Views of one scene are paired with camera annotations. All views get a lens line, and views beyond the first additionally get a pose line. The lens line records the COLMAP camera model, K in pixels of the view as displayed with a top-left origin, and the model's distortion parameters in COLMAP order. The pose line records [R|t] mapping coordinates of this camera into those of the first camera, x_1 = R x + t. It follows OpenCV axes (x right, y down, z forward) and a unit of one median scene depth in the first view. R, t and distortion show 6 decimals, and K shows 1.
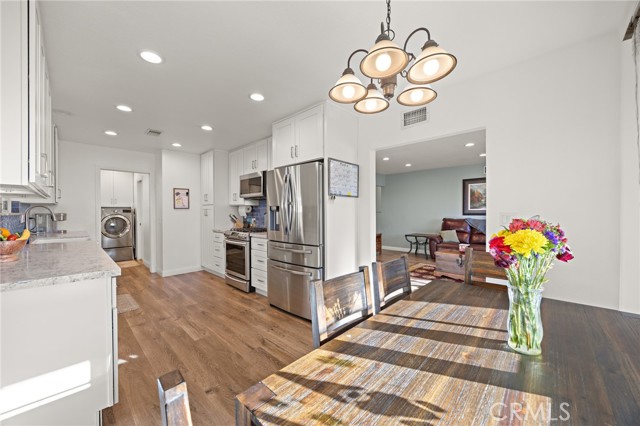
lens RADIAL K [[243.6, 0, 321.6], [0, 243.6, 216.7], [0, 0, 1]] dist [-0.007736, -0.000050]
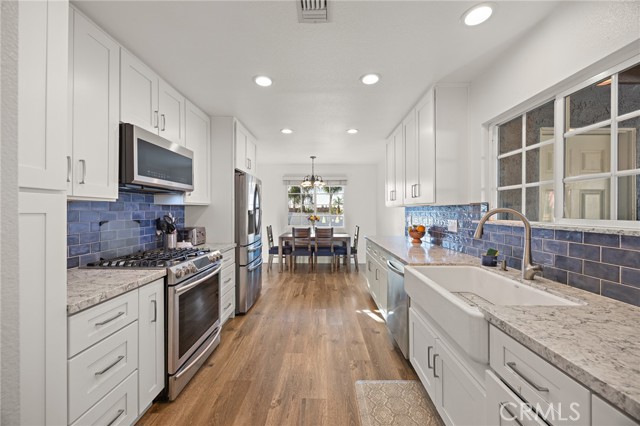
lens RADIAL K [[243.6, 0, 322.2], [0, 243.6, 211.6], [0, 0, 1]] dist [-0.007736, -0.000050]
pose [[-0.687797, -0.004182, 0.725891, -0.739261], [0.011974, 0.999782, 0.017106, -0.032414], [-0.725804, 0.020458, -0.687597, 0.956959]]
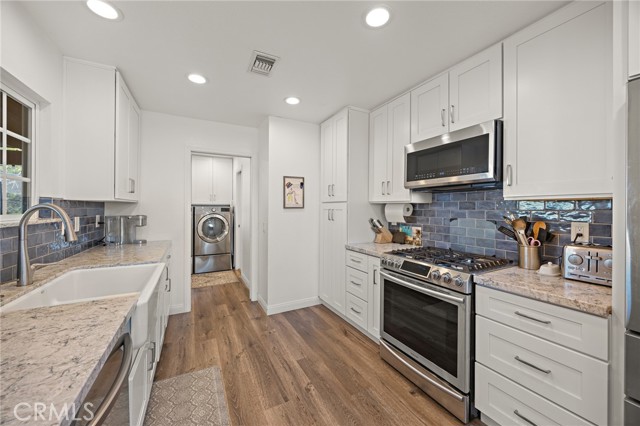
lens RADIAL K [[243.6, 0, 320.7], [0, 243.6, 210.0], [0, 0, 1]] dist [-0.007736, -0.000050]
pose [[0.948778, 0.007608, -0.315853, -0.313947], [-0.011493, 0.999879, -0.010439, -0.022800], [0.315736, 0.013535, 0.948751, 0.423894]]
